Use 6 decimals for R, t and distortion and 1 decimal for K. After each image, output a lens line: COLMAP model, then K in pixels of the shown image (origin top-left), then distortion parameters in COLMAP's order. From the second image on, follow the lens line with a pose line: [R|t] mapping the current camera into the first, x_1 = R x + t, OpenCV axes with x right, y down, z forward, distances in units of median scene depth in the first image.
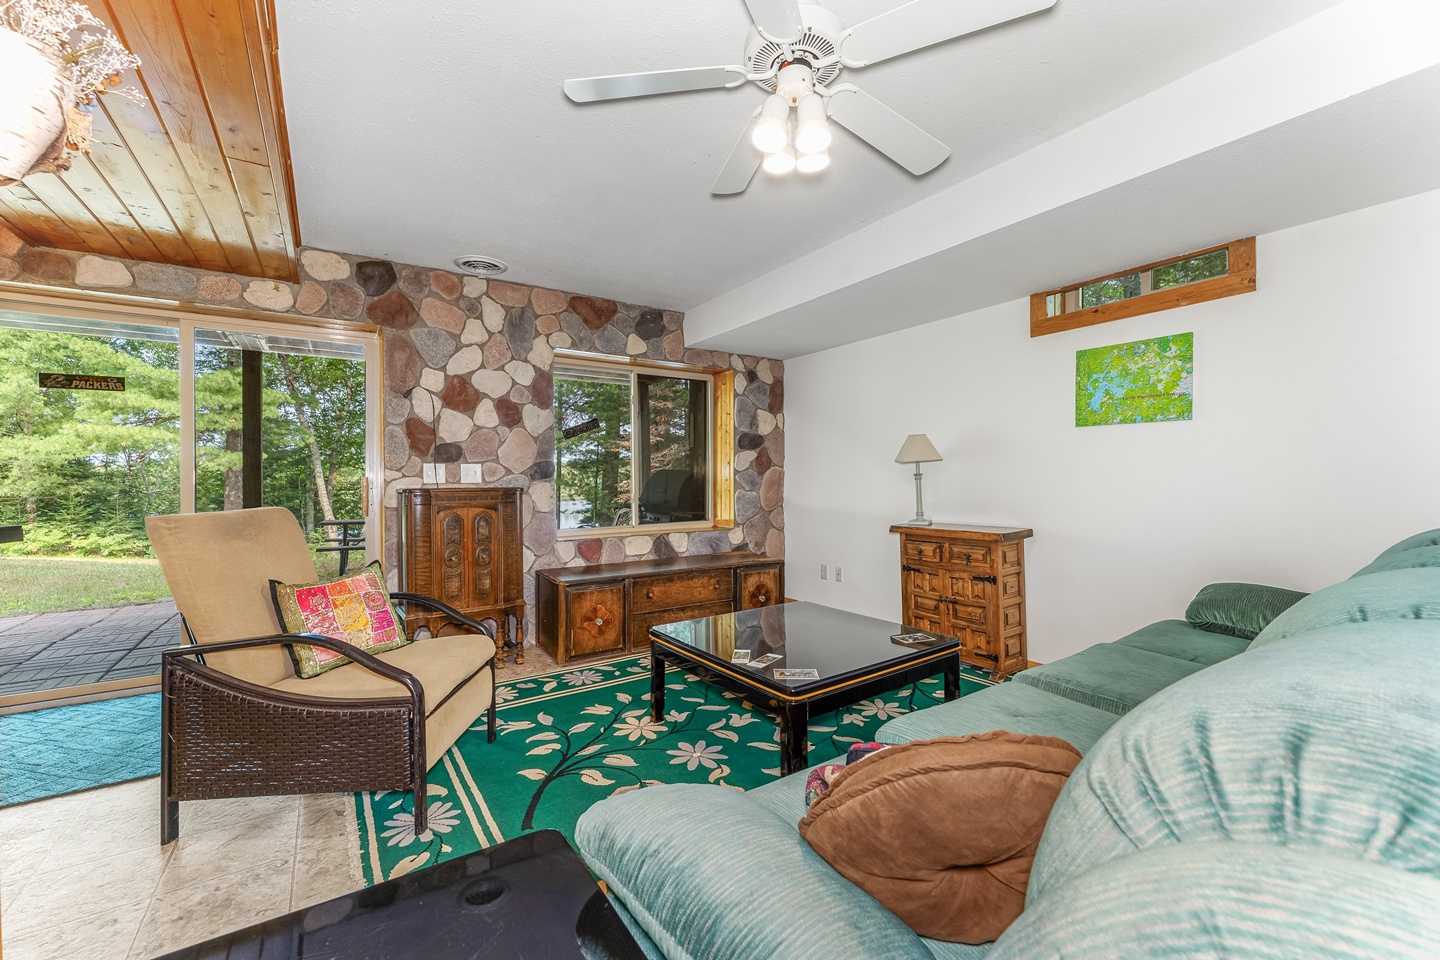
lens RADIAL K [[586.5, 0, 716.1], [0, 586.5, 481.8], [0, 0, 1]] dist [-0.002325, -0.000709]
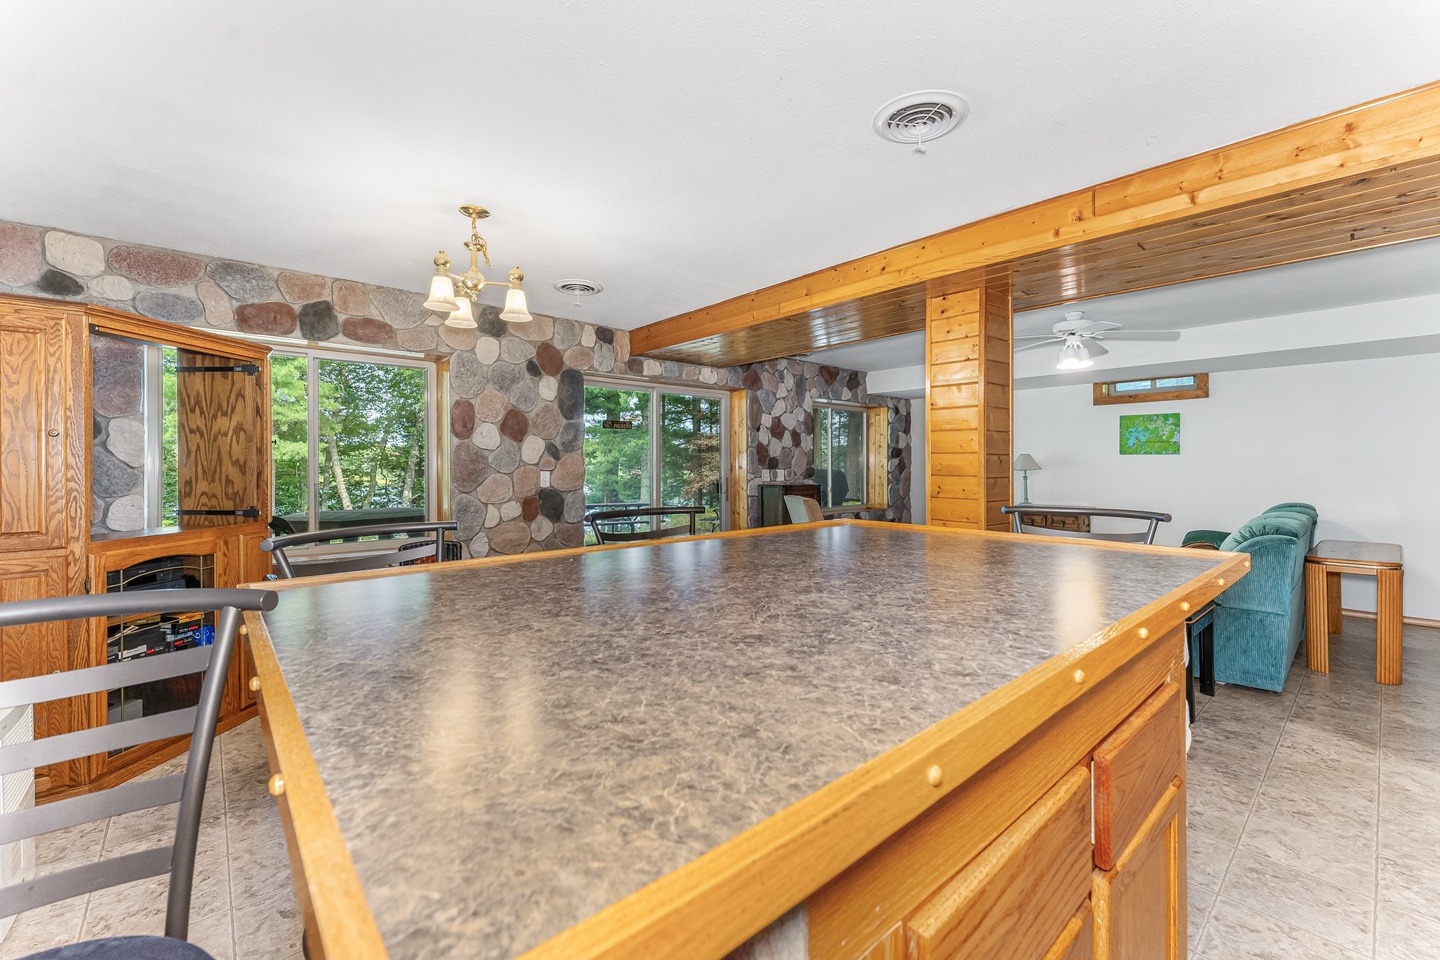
lens RADIAL K [[586.5, 0, 707.1], [0, 586.5, 464.5], [0, 0, 1]] dist [-0.002325, -0.000709]
pose [[0.991795, 0.007858, 0.127594, -0.812158], [-0.007303, 0.999962, -0.004813, -0.033842], [-0.127627, 0.003842, 0.991815, -0.618509]]
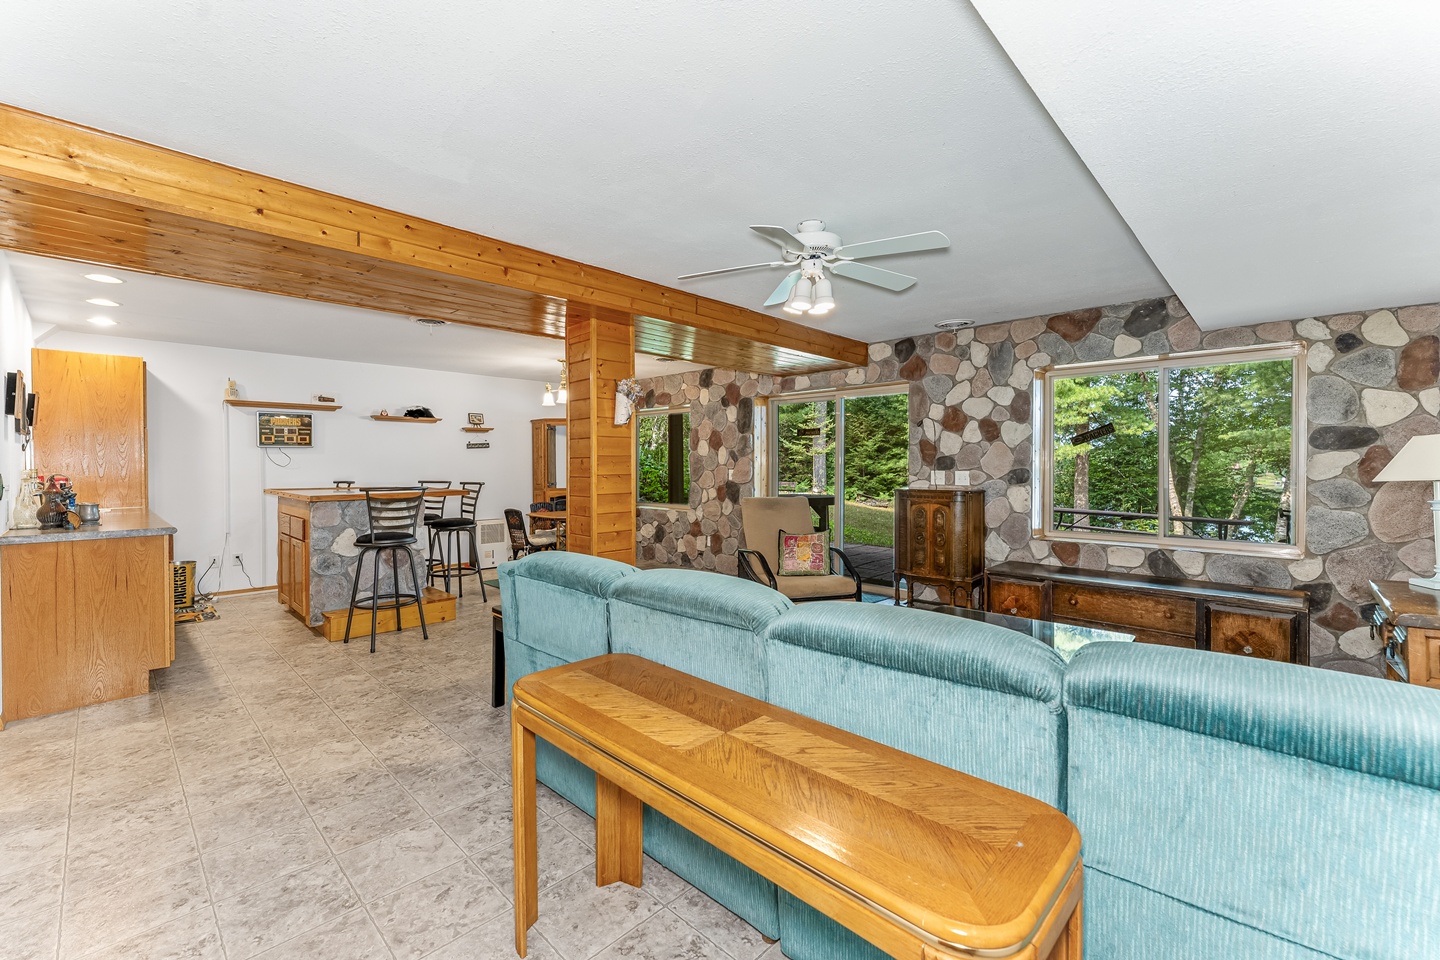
lens RADIAL K [[586.5, 0, 712.7], [0, 586.5, 472.4], [0, 0, 1]] dist [-0.002325, -0.000709]
pose [[0.212734, 0.018359, -0.976938, 0.730991], [-0.005749, 0.999830, 0.017537, -0.045835], [0.977093, 0.001885, 0.212804, 0.162010]]
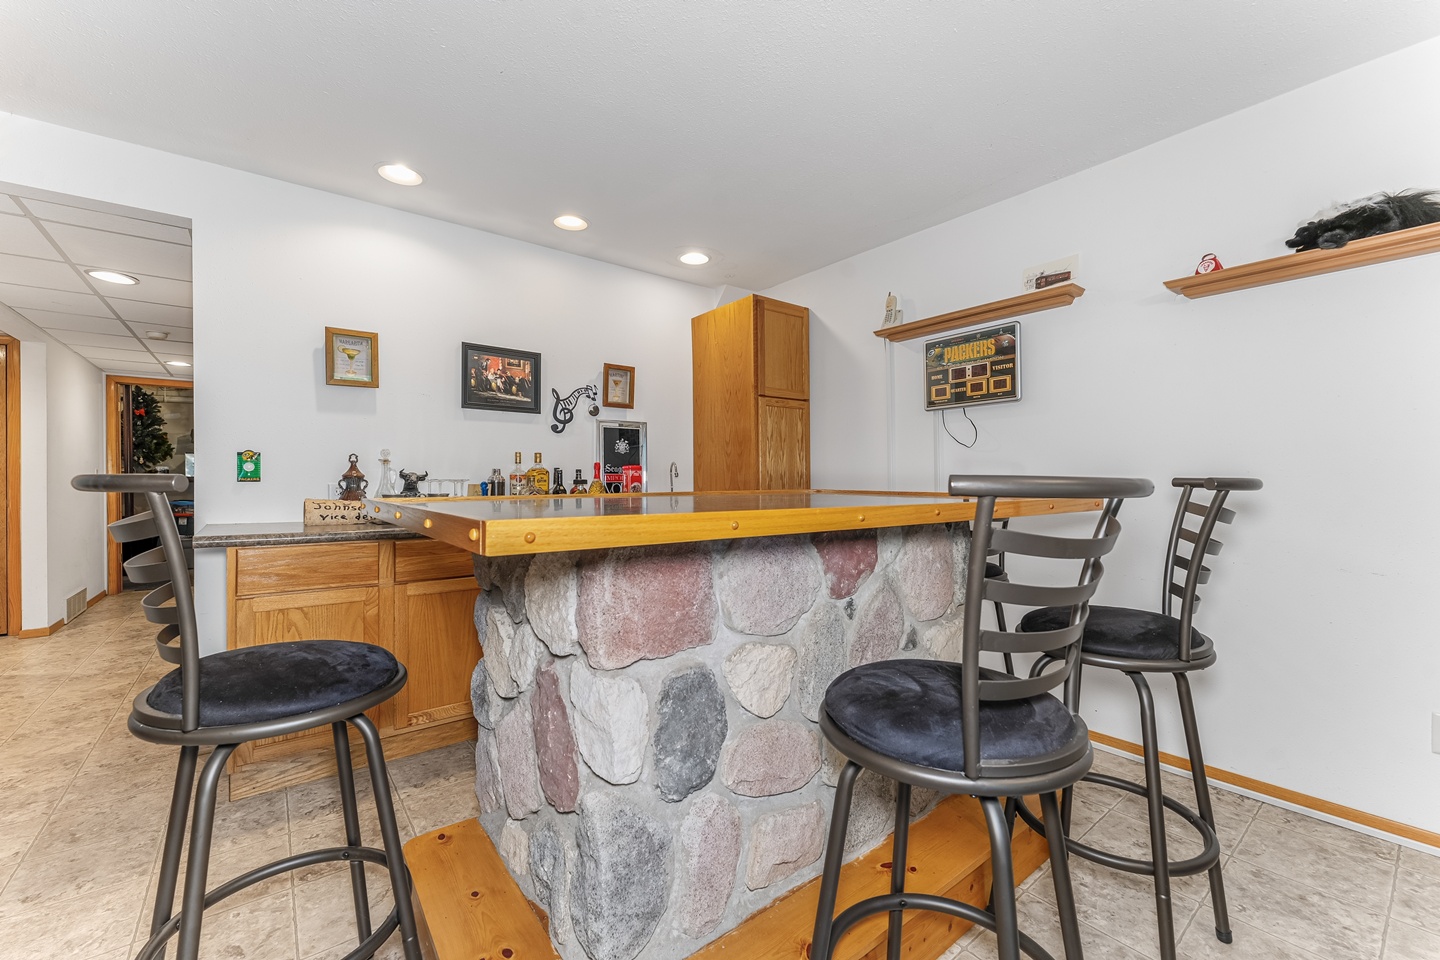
lens RADIAL K [[586.5, 0, 723.5], [0, 586.5, 475.8], [0, 0, 1]] dist [-0.002325, -0.000709]
pose [[-0.999427, 0.010403, -0.032205, -0.695996], [0.010039, 0.999884, 0.011440, -0.002813], [0.032321, 0.011110, -0.999416, 0.108371]]
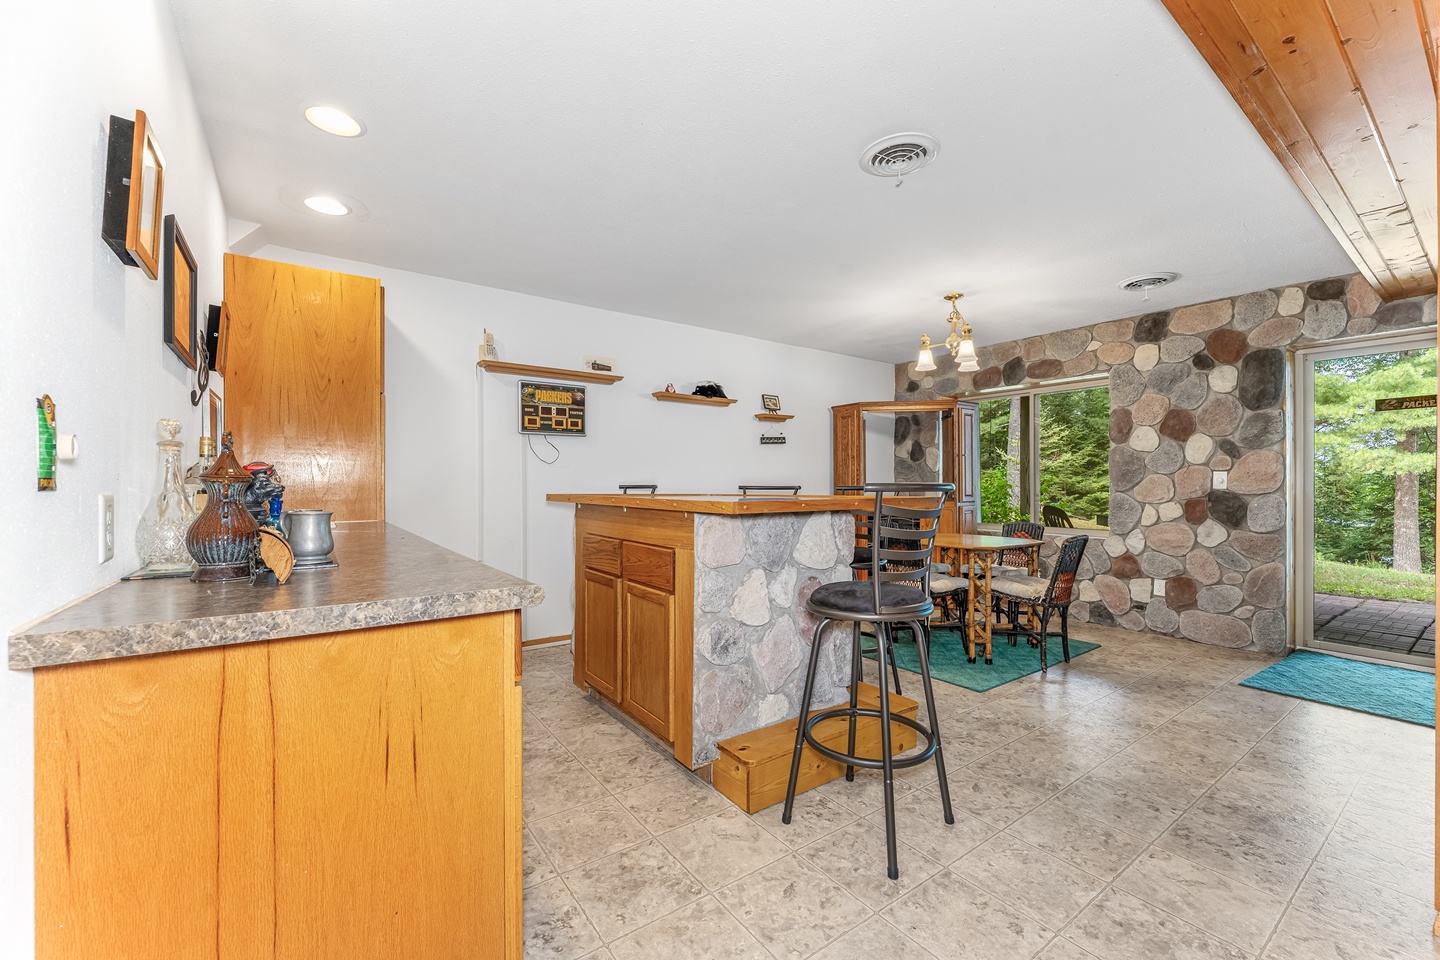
lens RADIAL K [[586.5, 0, 741.1], [0, 586.5, 485.1], [0, 0, 1]] dist [-0.002325, -0.000709]
pose [[0.047015, 0.006310, -0.998874, 0.037337], [-0.008312, 0.999948, 0.005926, 0.002371], [0.998860, 0.008024, 0.047065, -0.325973]]
